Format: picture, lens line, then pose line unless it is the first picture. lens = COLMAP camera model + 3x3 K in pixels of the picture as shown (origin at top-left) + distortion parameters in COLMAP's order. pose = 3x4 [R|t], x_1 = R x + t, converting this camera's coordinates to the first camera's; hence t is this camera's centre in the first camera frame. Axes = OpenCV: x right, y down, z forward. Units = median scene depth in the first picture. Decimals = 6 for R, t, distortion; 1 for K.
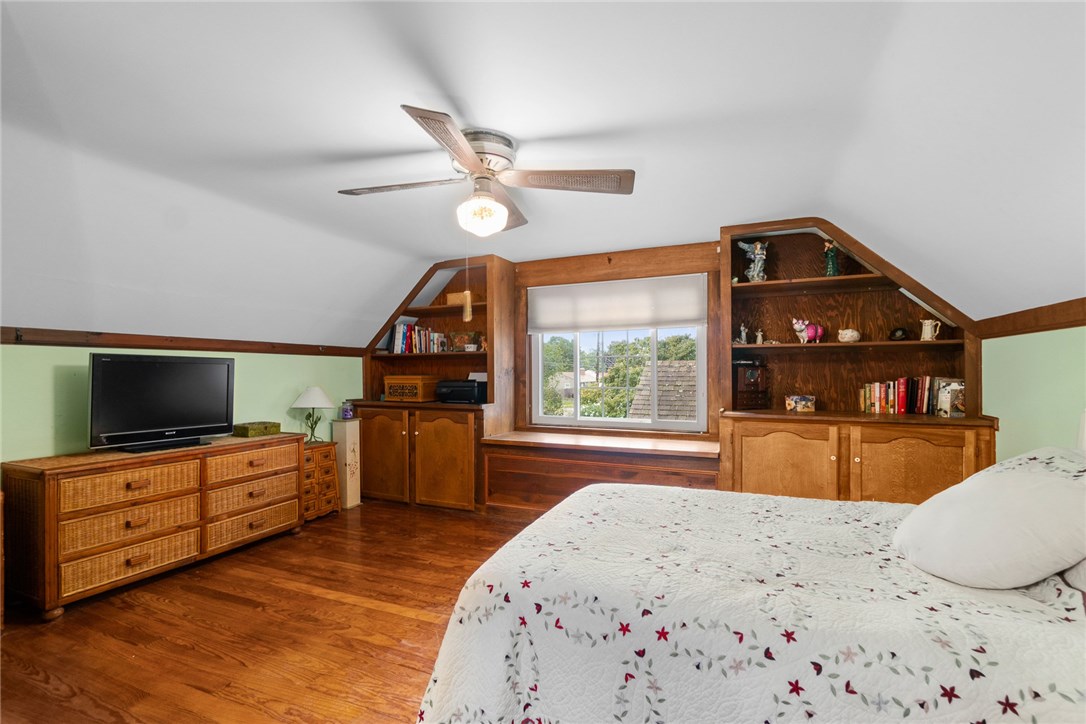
lens RADIAL K [[470.1, 0, 543.6], [0, 470.1, 372.0], [0, 0, 1]] dist [0.000970, 0.000165]
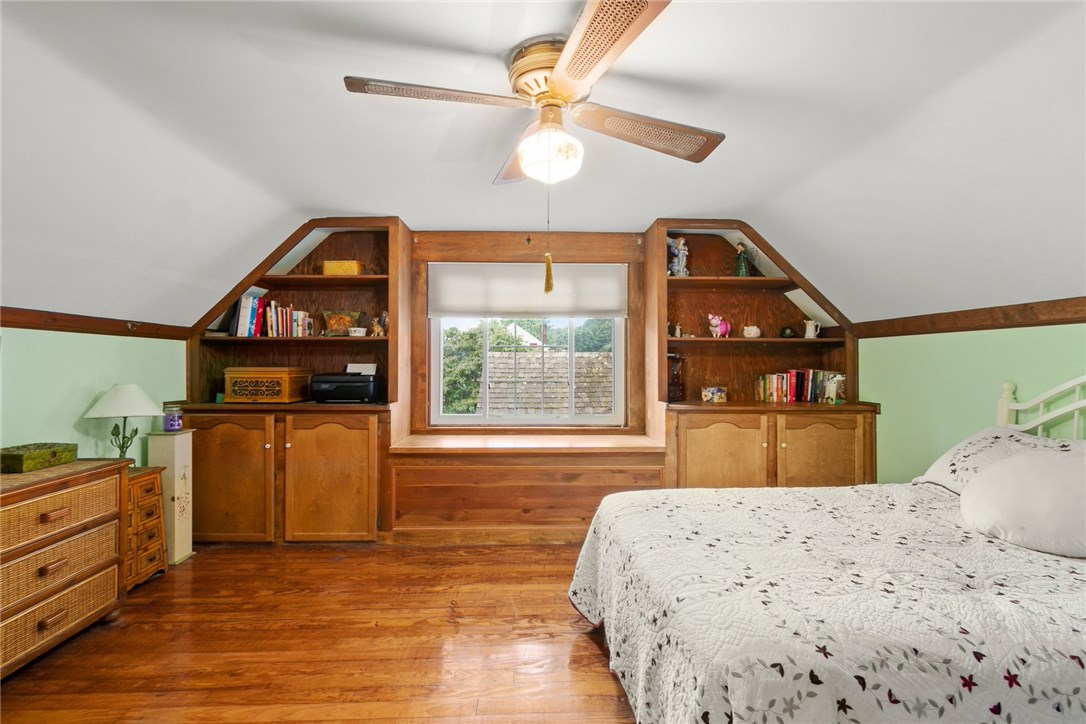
lens RADIAL K [[483.0, 0, 529.8], [0, 483.0, 359.2], [0, 0, 1]] dist [-0.001256, 0.000570]
pose [[0.910560, 0.009848, 0.413259, -0.259358], [-0.005535, 0.999917, -0.011633, 0.002040], [-0.413339, 0.008305, 0.910539, 0.167939]]
